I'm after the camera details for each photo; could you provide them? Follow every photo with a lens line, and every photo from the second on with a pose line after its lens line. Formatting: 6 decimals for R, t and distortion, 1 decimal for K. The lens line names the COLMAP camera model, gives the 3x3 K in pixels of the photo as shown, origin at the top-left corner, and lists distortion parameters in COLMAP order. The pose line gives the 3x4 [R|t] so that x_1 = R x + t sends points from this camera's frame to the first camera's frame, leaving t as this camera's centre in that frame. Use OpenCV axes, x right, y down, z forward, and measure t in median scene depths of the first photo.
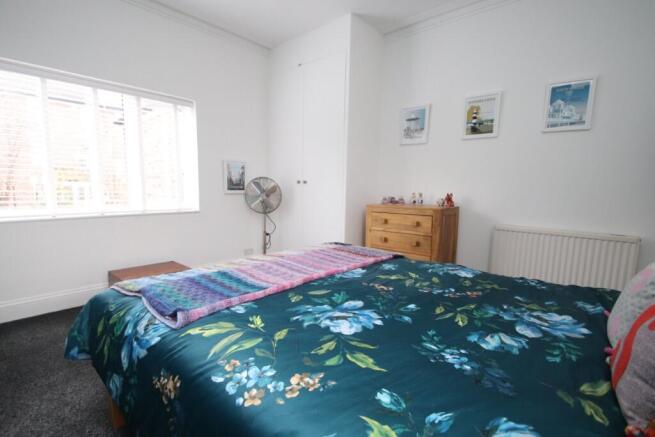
lens RADIAL K [[311.6, 0, 330.0], [0, 311.6, 225.4], [0, 0, 1]] dist [-0.011246, -0.001385]
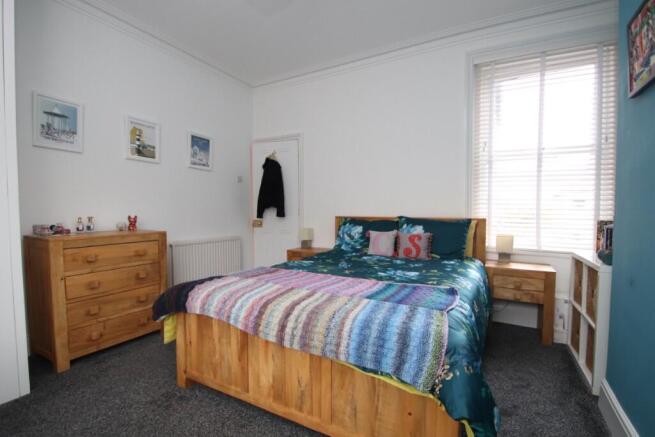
lens RADIAL K [[311.6, 0, 330.0], [0, 311.6, 225.4], [0, 0, 1]] dist [-0.011246, -0.001385]
pose [[-0.222634, -0.061168, 0.972981, -0.656893], [0.107382, 0.990419, 0.086835, -0.095124], [-0.968970, 0.123813, -0.213933, 0.653186]]
